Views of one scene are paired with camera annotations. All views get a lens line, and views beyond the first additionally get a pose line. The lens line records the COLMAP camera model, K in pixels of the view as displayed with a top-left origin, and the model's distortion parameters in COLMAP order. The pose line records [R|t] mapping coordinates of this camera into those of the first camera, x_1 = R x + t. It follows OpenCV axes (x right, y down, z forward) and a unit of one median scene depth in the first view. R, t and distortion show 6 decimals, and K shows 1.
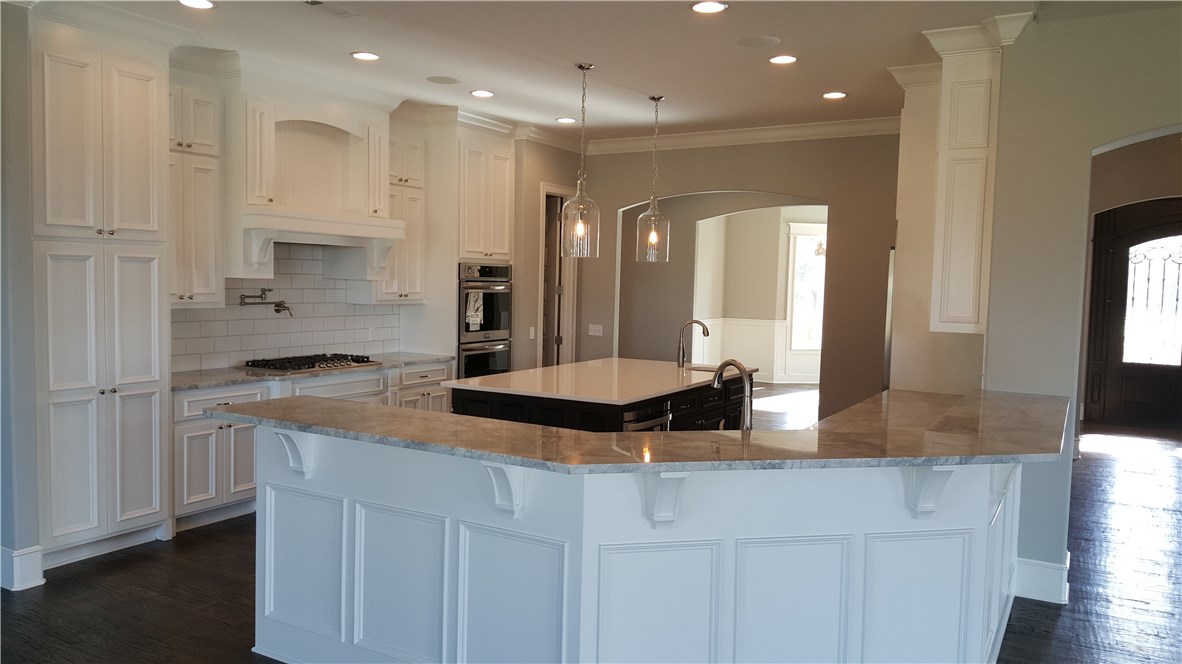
lens RADIAL K [[861.5, 0, 590.1], [0, 861.5, 325.7], [0, 0, 1]] dist [0.081226, -0.051868]
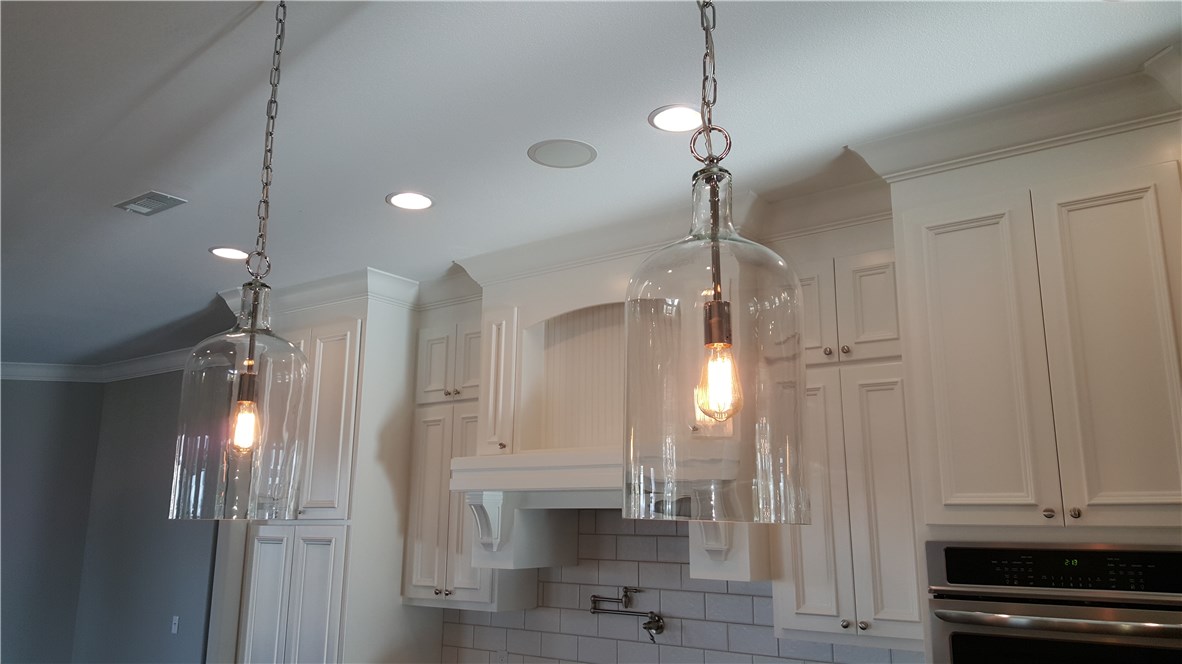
lens RADIAL K [[861.5, 0, 580.6], [0, 861.5, 303.2], [0, 0, 1]] dist [0.081226, -0.051868]
pose [[-0.111580, -0.270608, -0.956201, 0.262743], [-0.069515, 0.961978, -0.264131, -0.070667], [0.991321, 0.036998, -0.126149, 1.032653]]
